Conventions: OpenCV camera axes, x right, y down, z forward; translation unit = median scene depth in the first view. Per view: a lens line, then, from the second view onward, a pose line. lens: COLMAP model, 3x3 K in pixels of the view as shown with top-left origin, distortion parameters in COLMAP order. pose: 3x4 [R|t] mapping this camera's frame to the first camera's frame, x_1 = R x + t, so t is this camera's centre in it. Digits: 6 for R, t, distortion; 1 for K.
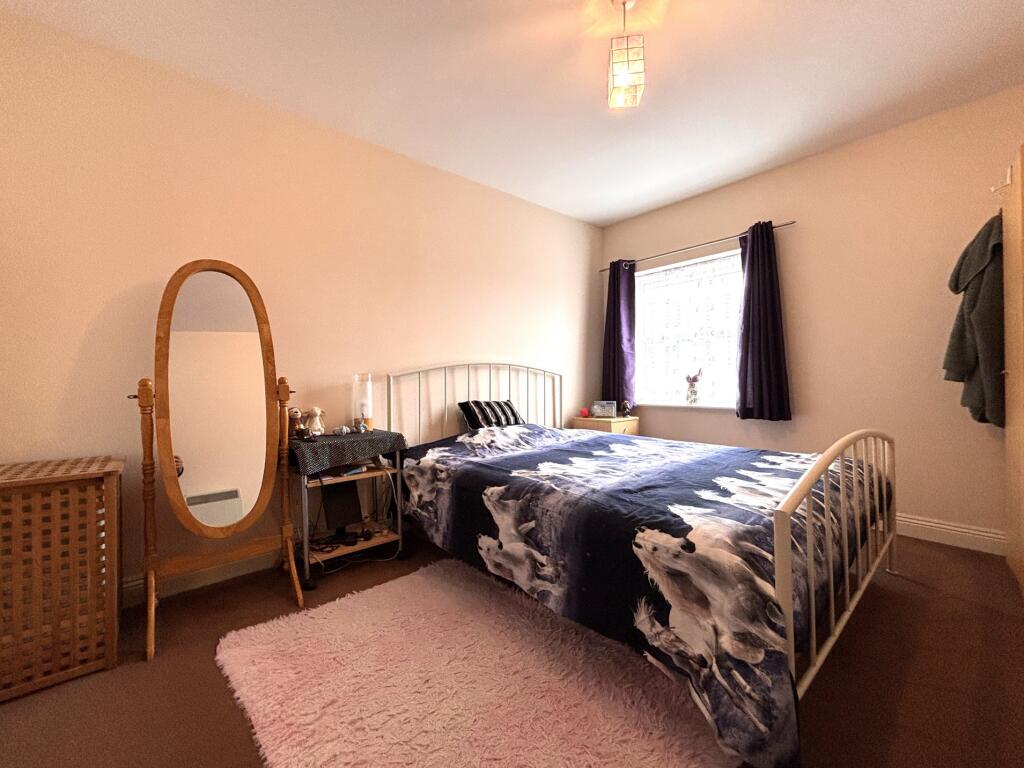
lens RADIAL K [[410.9, 0, 512.9], [0, 410.9, 387.0], [0, 0, 1]] dist [0.003177, -0.000697]
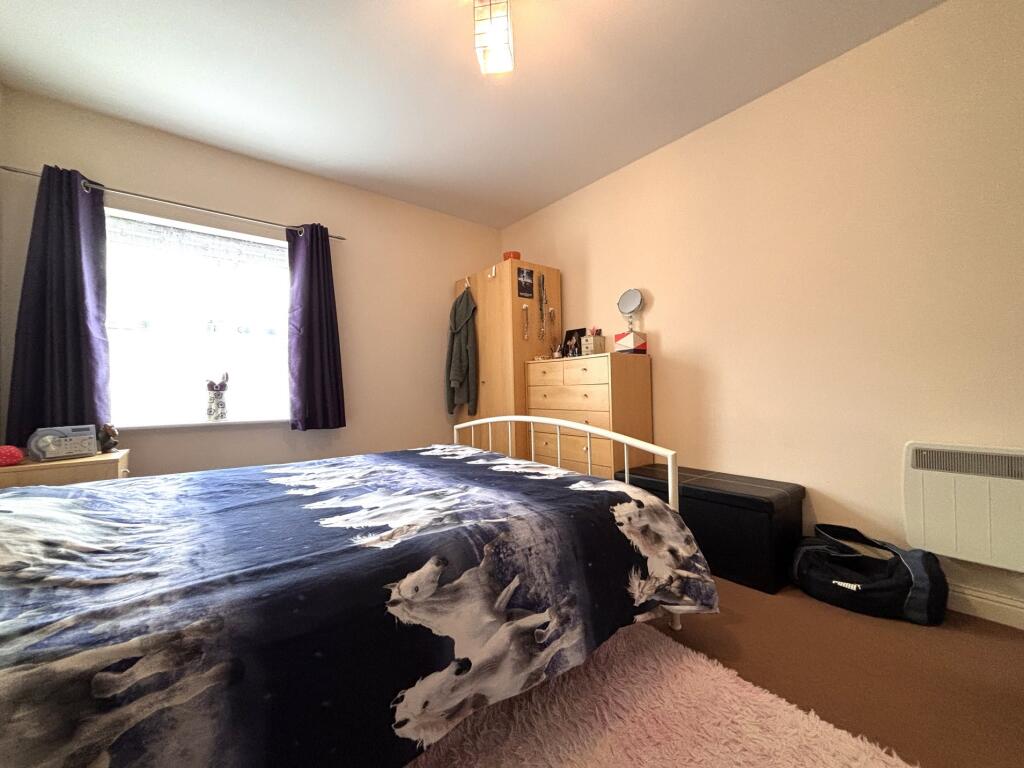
lens RADIAL K [[410.9, 0, 506.6], [0, 410.9, 381.7], [0, 0, 1]] dist [0.003177, -0.000697]
pose [[0.057234, 0.030432, 0.997897, -0.560025], [0.034093, 0.998893, -0.032418, 0.027718], [-0.997778, 0.035877, 0.056134, 0.864882]]
